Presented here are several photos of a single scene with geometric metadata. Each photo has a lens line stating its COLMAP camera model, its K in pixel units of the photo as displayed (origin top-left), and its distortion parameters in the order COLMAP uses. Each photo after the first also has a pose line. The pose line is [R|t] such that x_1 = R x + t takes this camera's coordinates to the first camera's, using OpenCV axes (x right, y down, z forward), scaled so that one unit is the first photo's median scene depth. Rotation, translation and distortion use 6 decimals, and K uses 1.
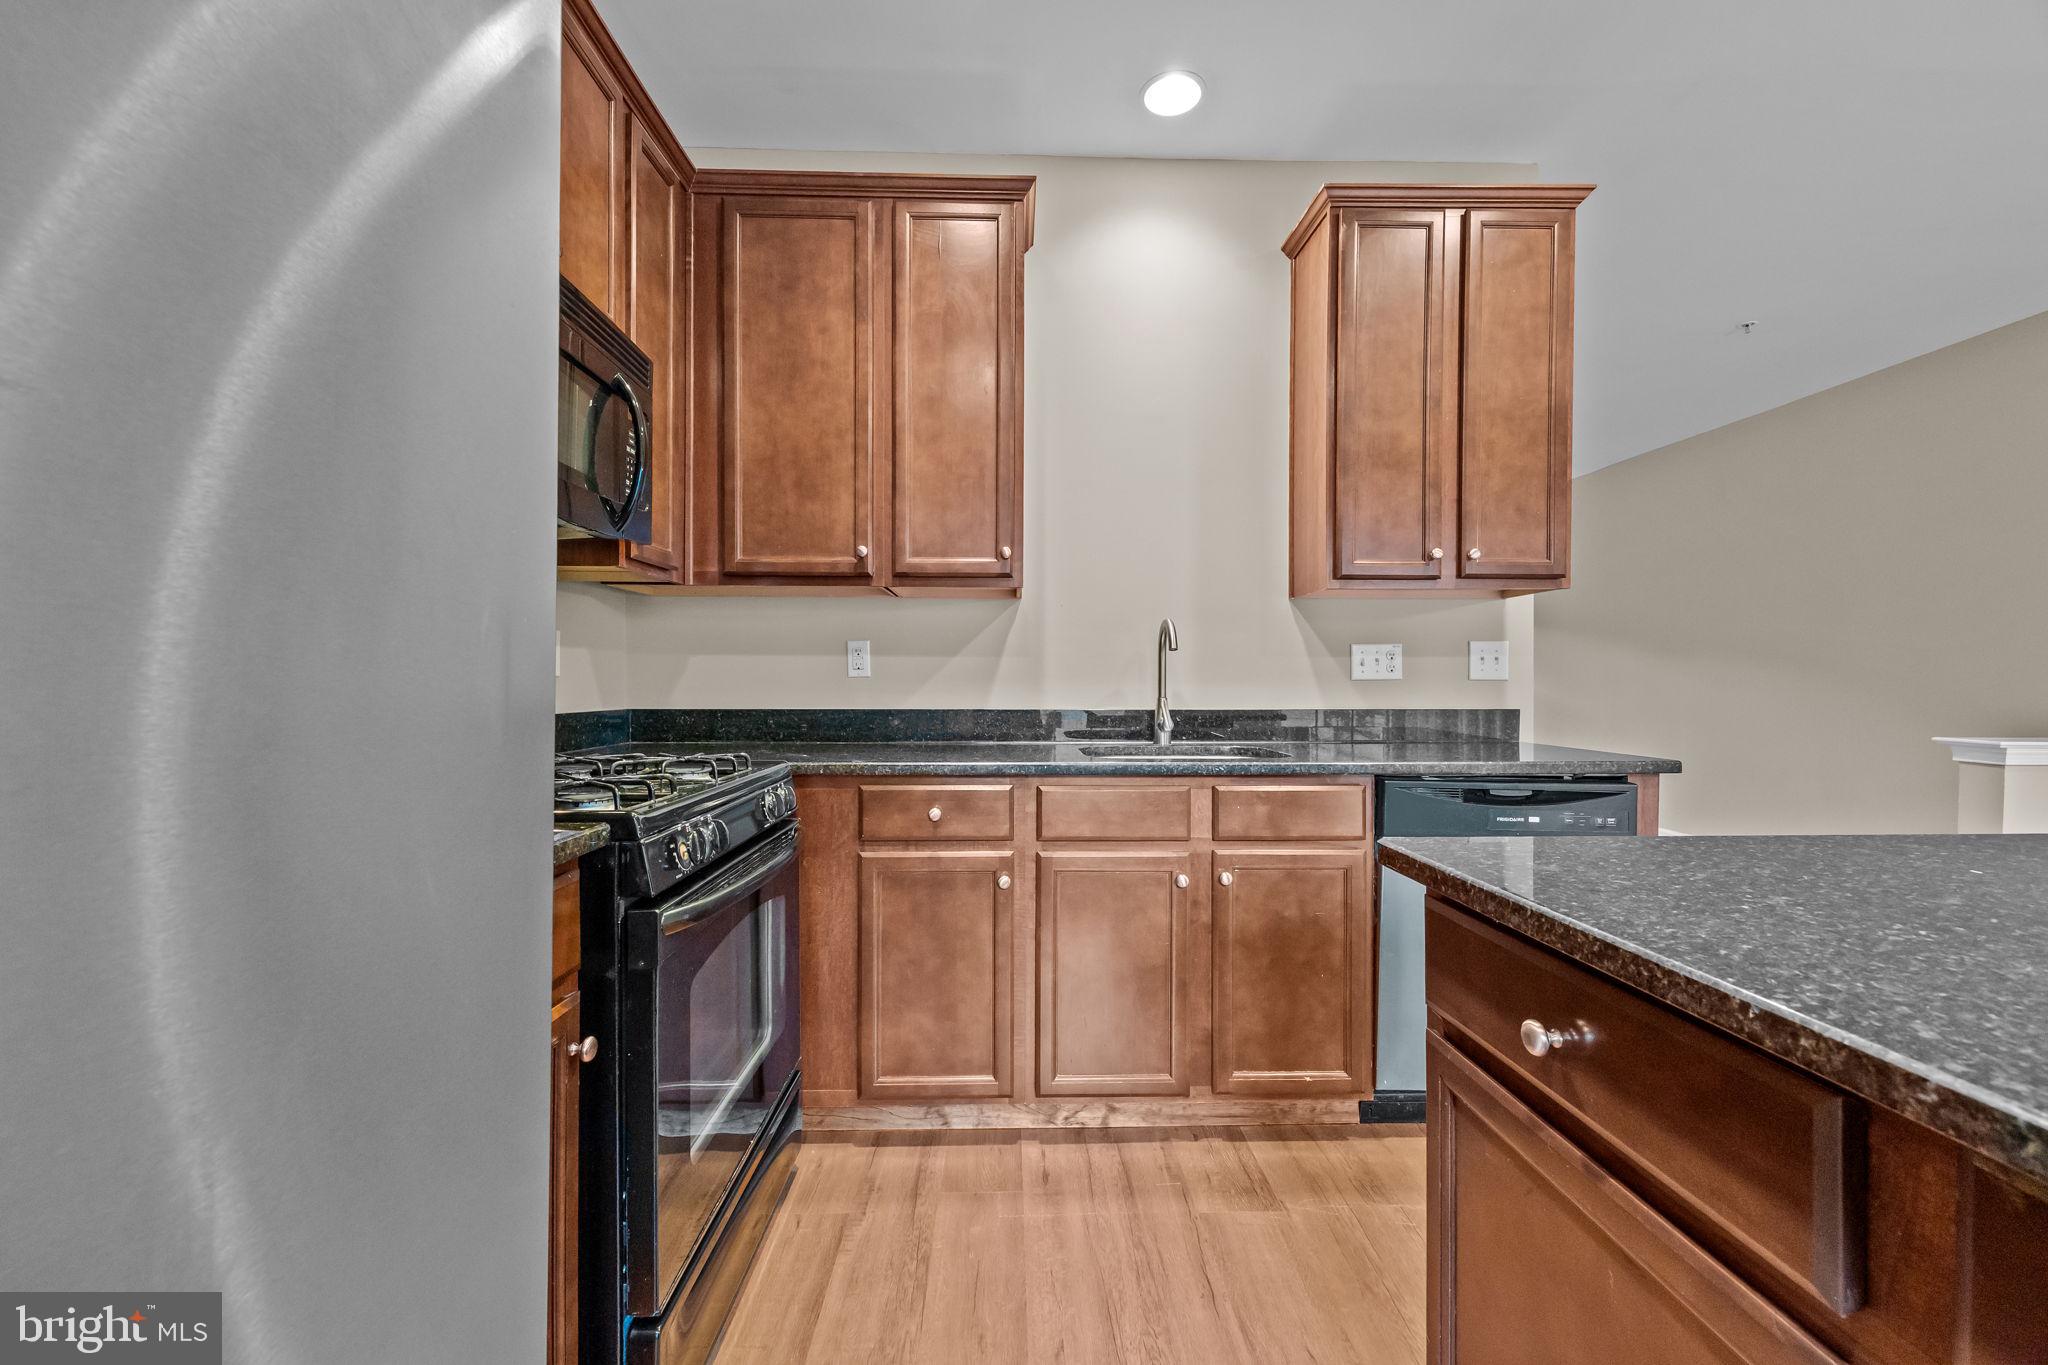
lens RADIAL K [[843.1, 0, 1023.6], [0, 843.1, 681.5], [0, 0, 1]] dist [0.000864, -0.001607]
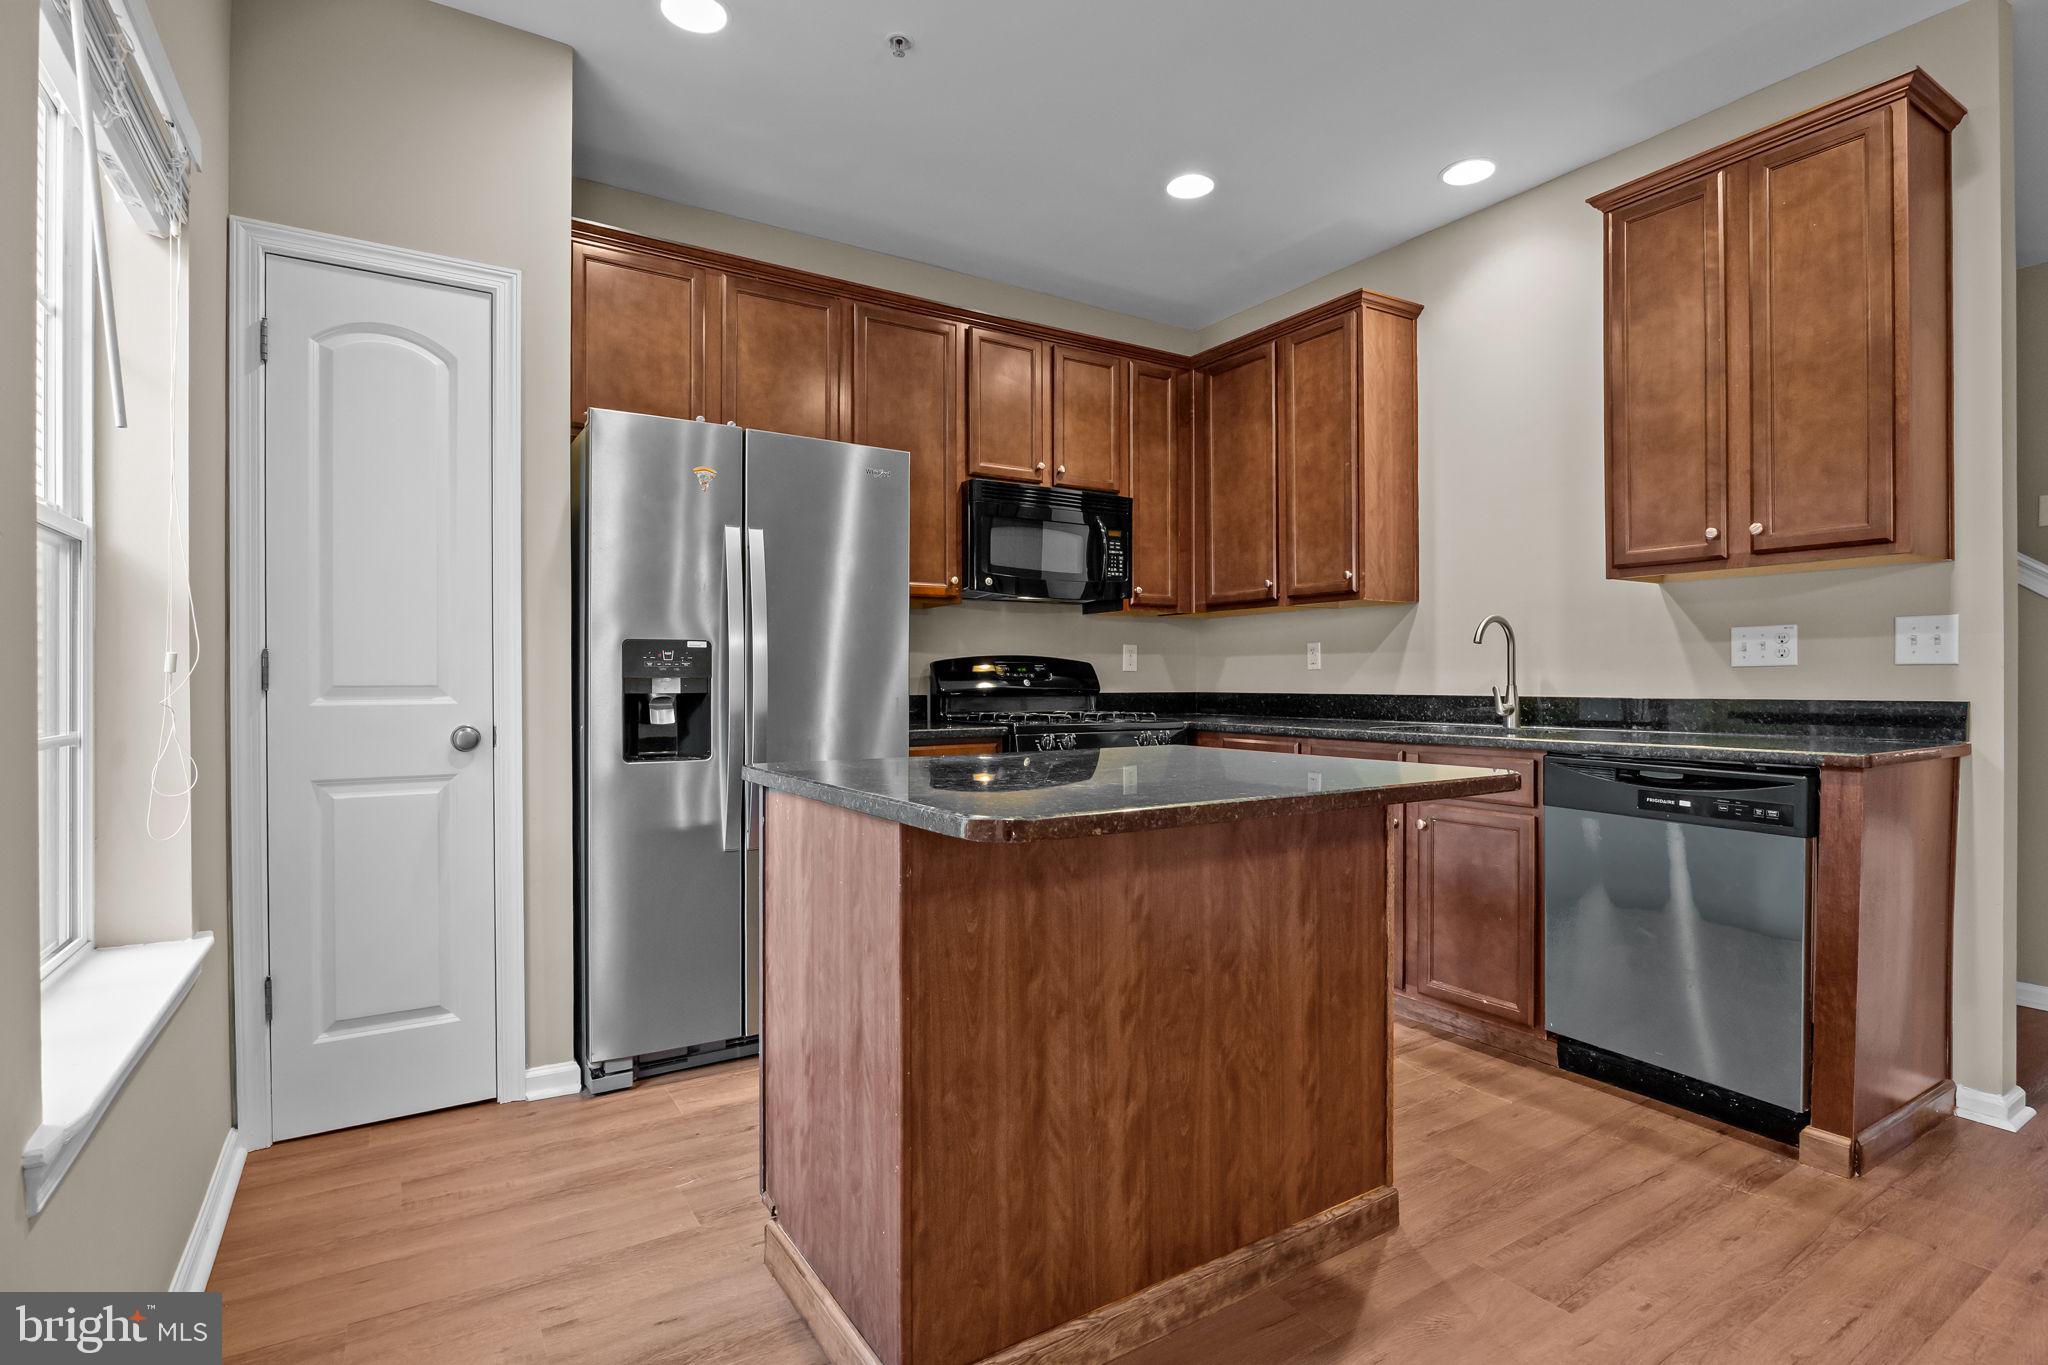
lens RADIAL K [[973.9, 0, 1017.9], [0, 973.9, 681.6], [0, 0, 1]] dist [-0.008599, 0.000137]
pose [[0.512698, -0.000132, -0.858569, 1.021165], [0.001516, 0.999999, 0.000752, 0.013906], [0.858568, -0.001687, 0.512697, -0.235778]]
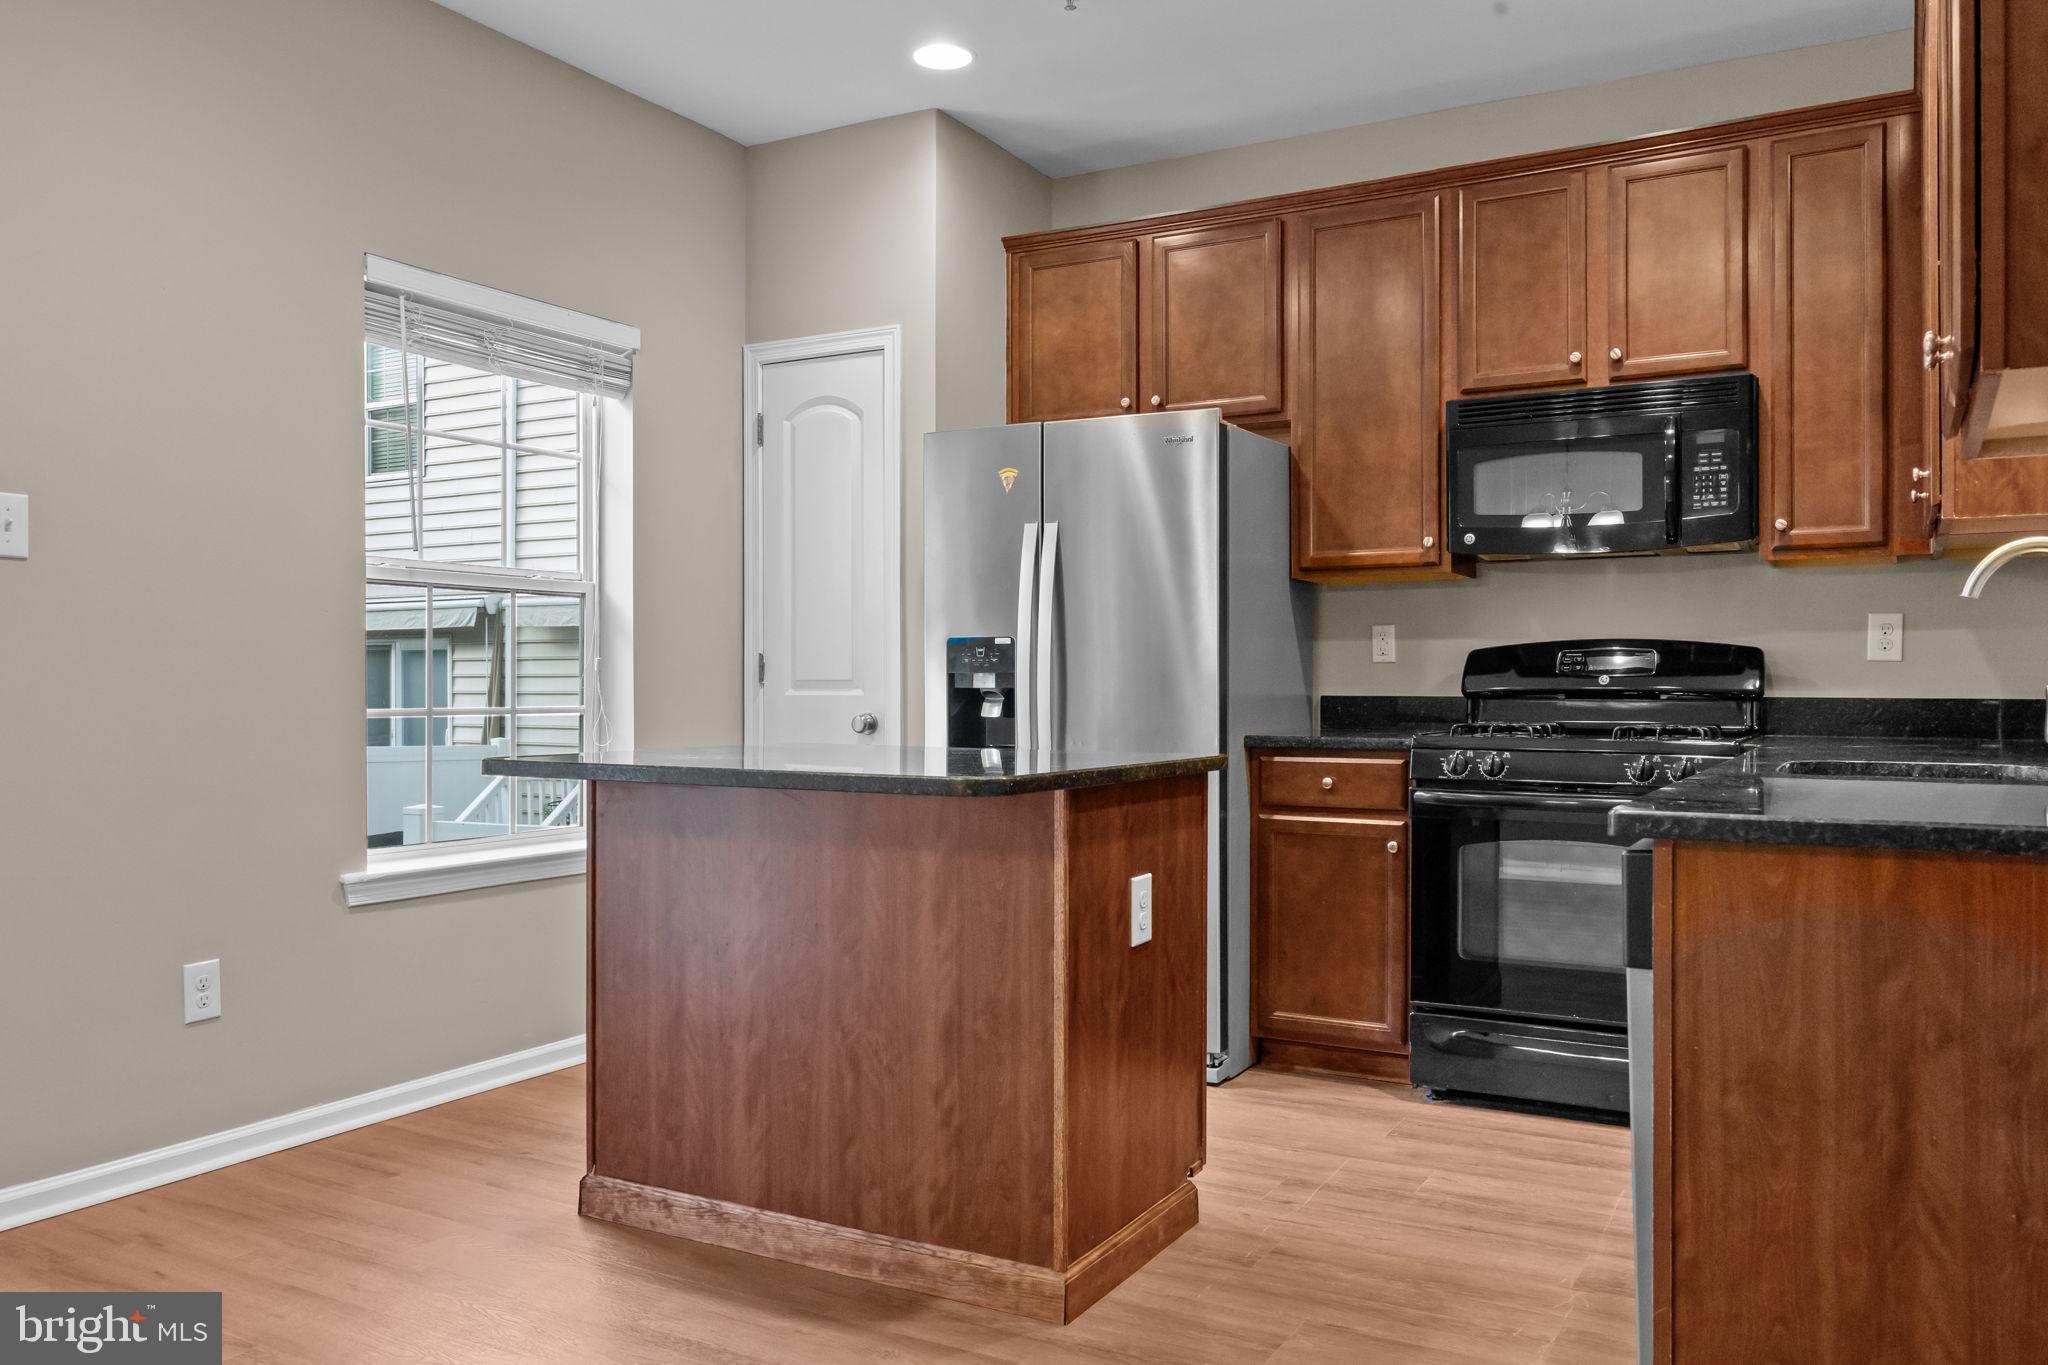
lens RADIAL K [[1526.4, 0, 1073.7], [0, 1526.4, 679.7], [0, 0, 1]] dist [-0.014914, -0.002141]
pose [[-0.490230, -0.003899, -0.871585, 1.413730], [-0.002084, 0.999992, -0.003301, 0.023772], [0.871591, 0.000198, -0.490234, 0.988619]]
